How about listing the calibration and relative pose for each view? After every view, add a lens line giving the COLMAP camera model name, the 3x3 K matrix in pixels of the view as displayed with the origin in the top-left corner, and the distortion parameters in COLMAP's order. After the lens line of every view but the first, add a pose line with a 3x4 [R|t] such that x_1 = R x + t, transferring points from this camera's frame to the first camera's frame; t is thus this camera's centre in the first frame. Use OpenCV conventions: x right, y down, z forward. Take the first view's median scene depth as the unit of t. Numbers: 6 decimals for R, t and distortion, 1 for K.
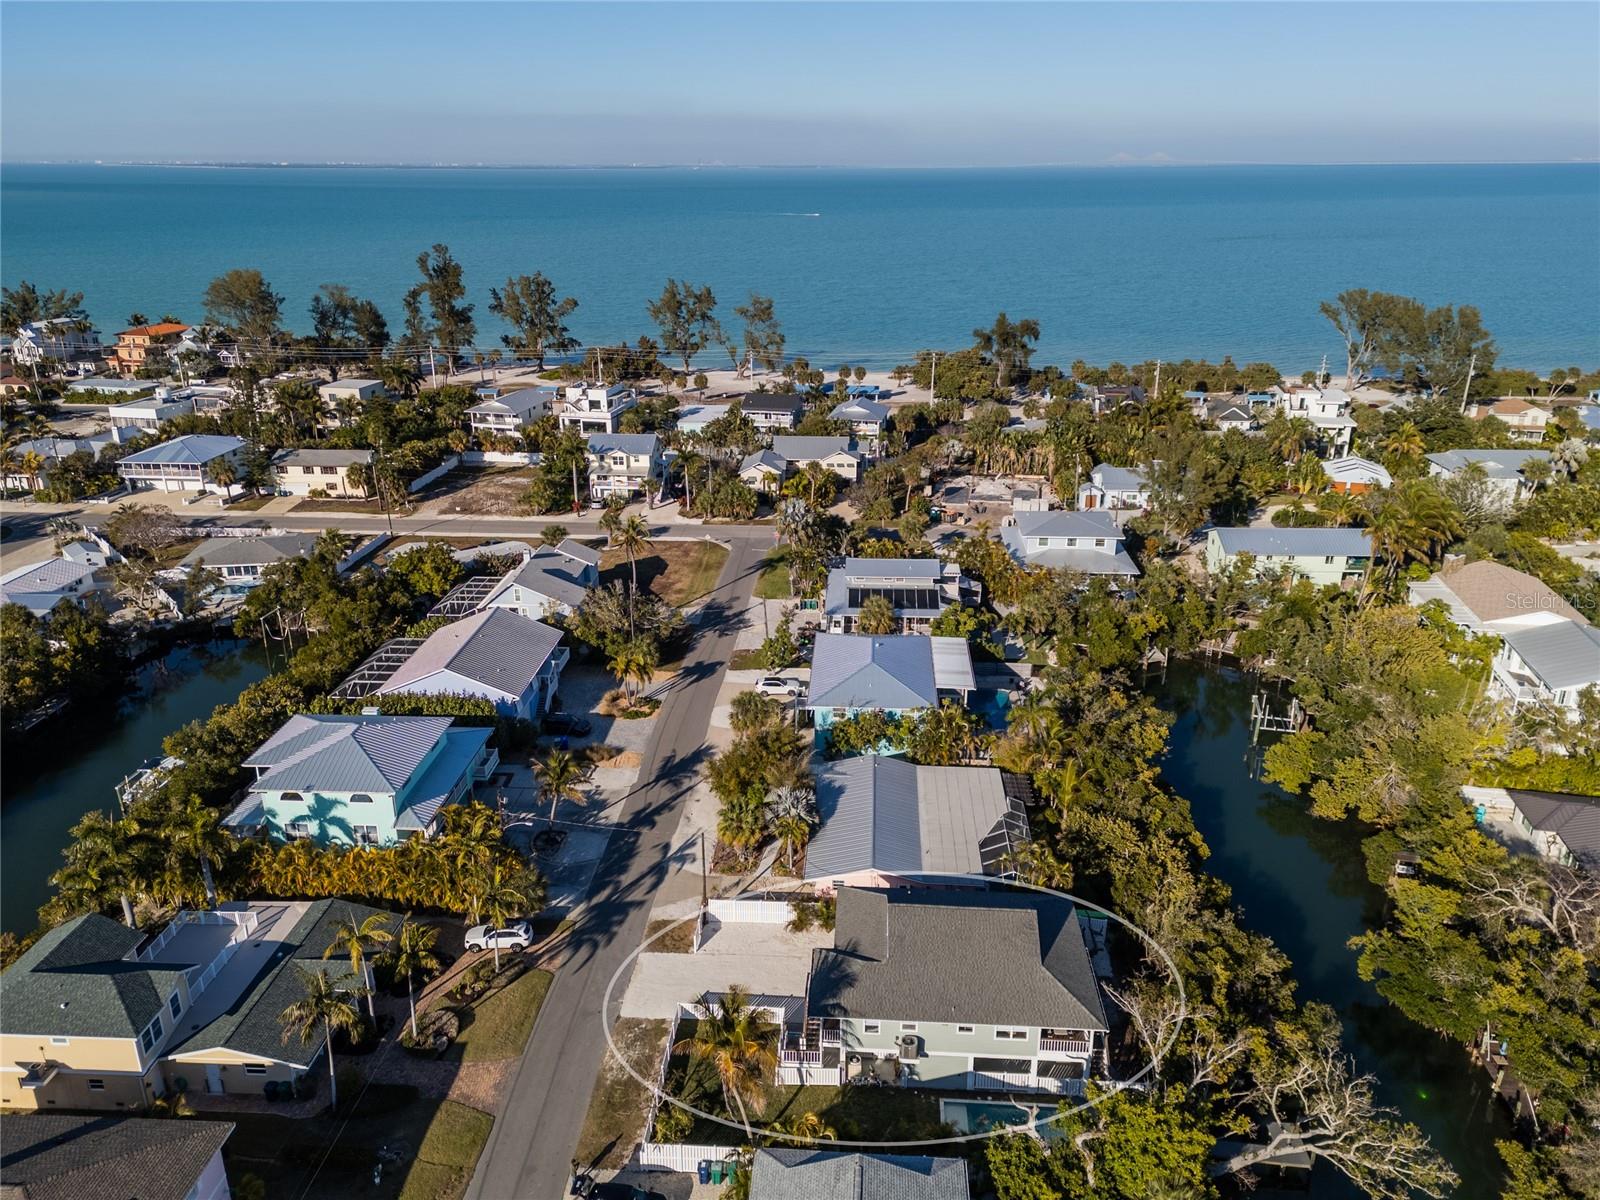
lens RADIAL K [[1168.4, 0, 800.0], [0, 1168.4, 600.0], [0, 0, 1]] dist [0.090862, -0.090629]
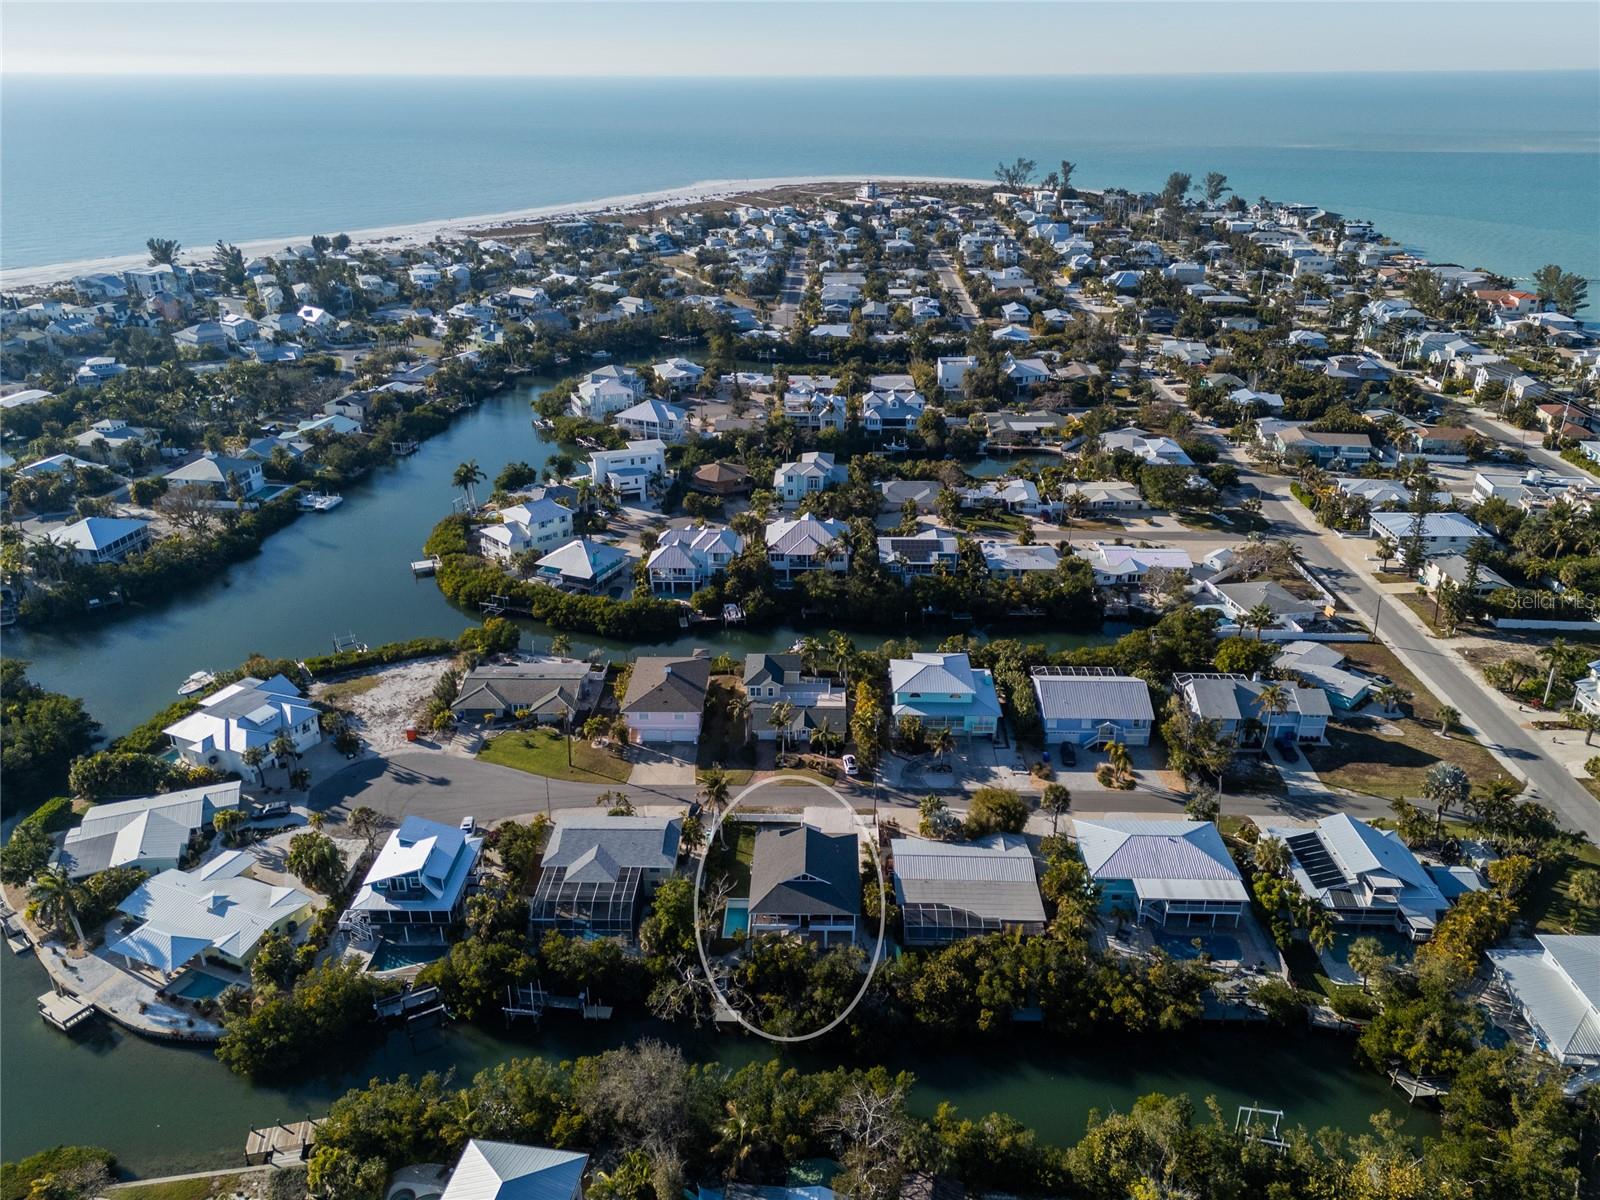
lens RADIAL K [[1168.4, 0, 800.0], [0, 1168.4, 600.0], [0, 0, 1]] dist [0.090862, -0.090629]
pose [[0.034958, 0.408801, -0.911954, 0.936328], [-0.339838, 0.862997, 0.373827, -0.442084], [0.939834, 0.296848, 0.169095, 0.282977]]
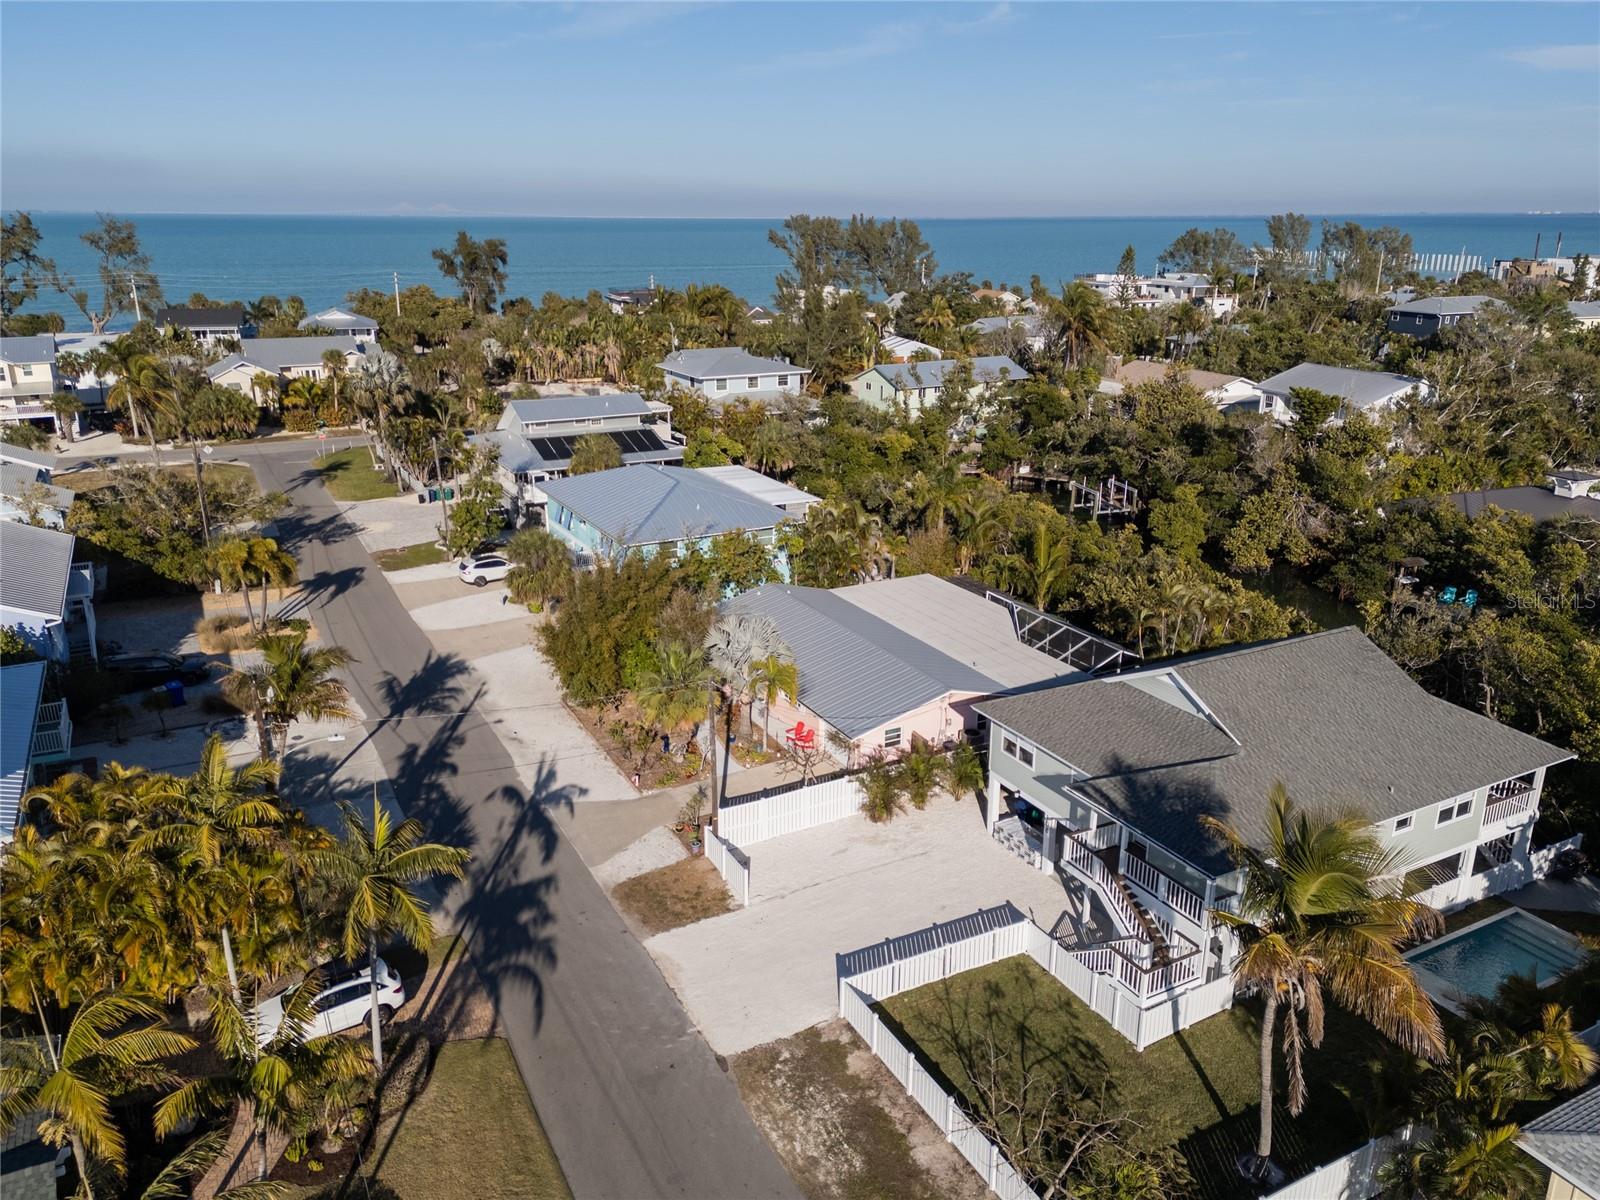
lens RADIAL K [[1168.4, 0, 800.0], [0, 1168.4, 600.0], [0, 0, 1]] dist [0.090862, -0.090629]
pose [[0.848492, -0.161384, 0.504001, -0.181341], [0.181086, 0.983416, 0.010034, 0.101896], [-0.497262, 0.082754, 0.863645, 0.325742]]
